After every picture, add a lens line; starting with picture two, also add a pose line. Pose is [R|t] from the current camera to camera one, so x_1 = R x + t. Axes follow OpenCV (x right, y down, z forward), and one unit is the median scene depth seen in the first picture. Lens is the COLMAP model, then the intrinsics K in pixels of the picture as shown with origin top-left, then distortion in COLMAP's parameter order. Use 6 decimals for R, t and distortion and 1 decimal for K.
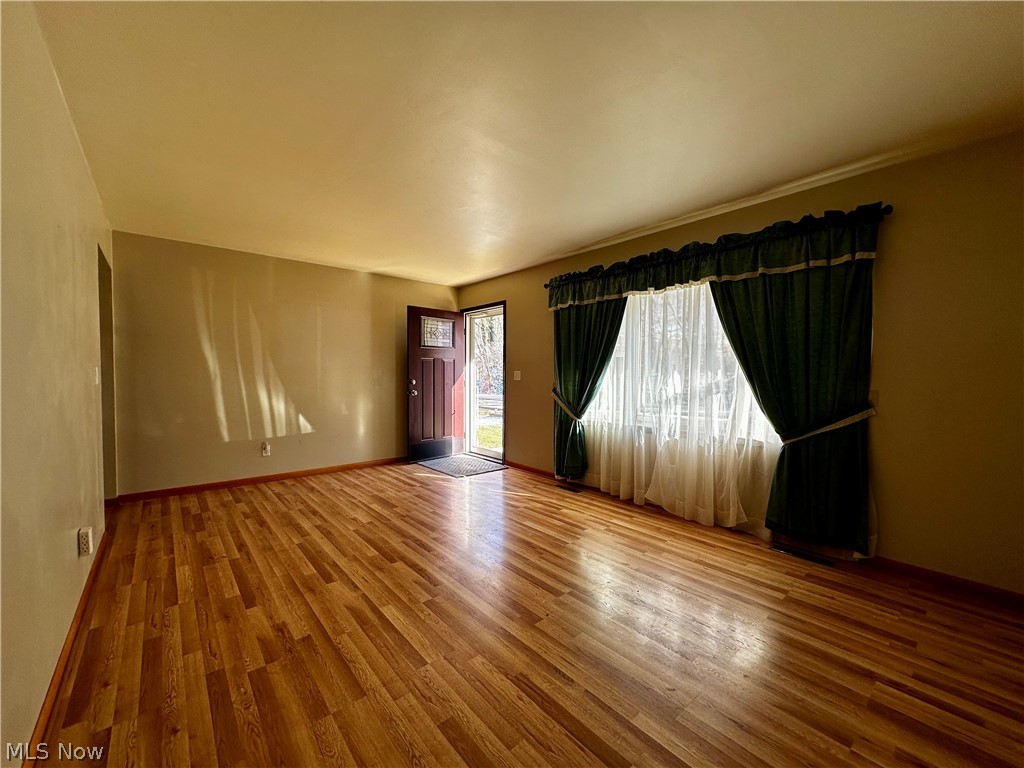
lens RADIAL K [[408.0, 0, 512.8], [0, 408.0, 384.5], [0, 0, 1]] dist [-0.001185, 0.000715]
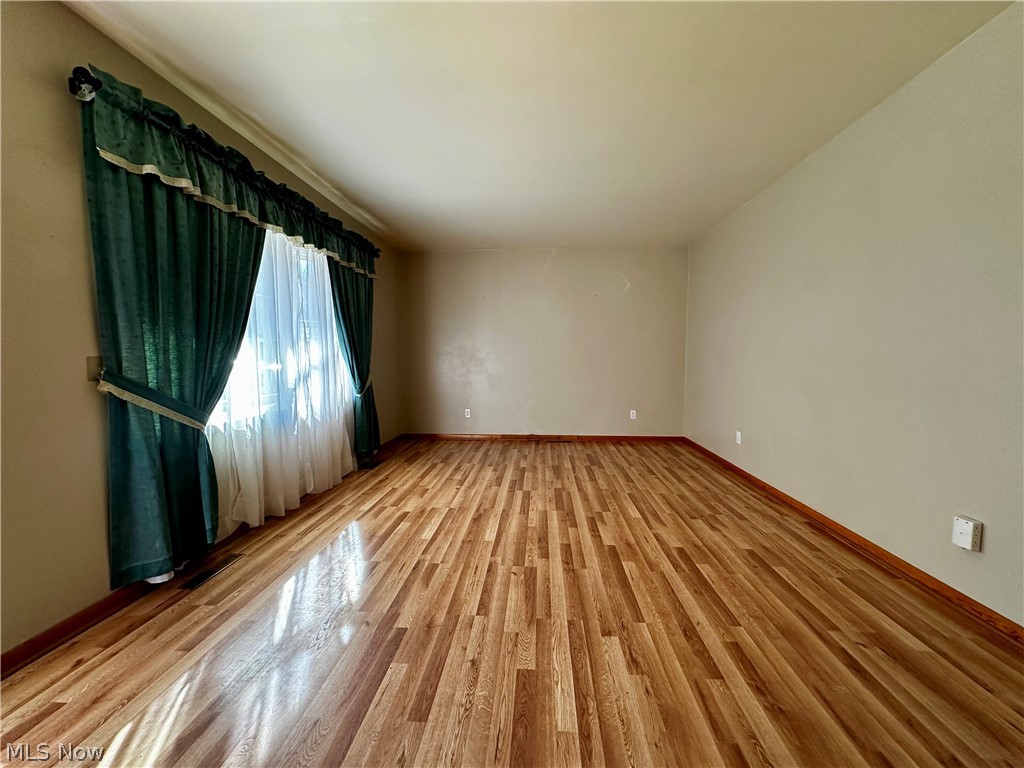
lens RADIAL K [[408.0, 0, 512.8], [0, 408.0, 384.5], [0, 0, 1]] dist [-0.001185, 0.000715]
pose [[-0.709679, -0.052453, 0.702570, -0.594569], [0.017279, 0.995629, 0.091787, -0.010320], [-0.704313, 0.077279, -0.705671, 1.390430]]
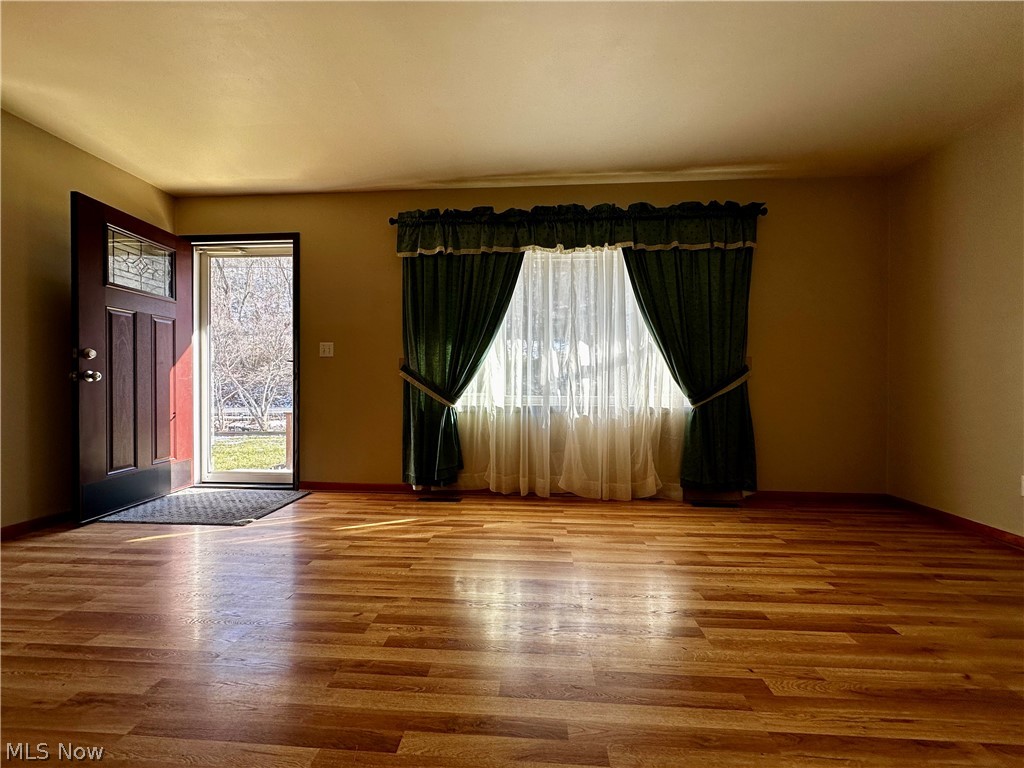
lens RADIAL K [[408.0, 0, 512.8], [0, 408.0, 384.5], [0, 0, 1]] dist [-0.001185, 0.000715]
pose [[0.702161, -0.007869, 0.711975, -0.383228], [0.021288, 0.999724, -0.009945, 0.073961], [-0.711700, 0.022140, 0.702134, 0.497233]]
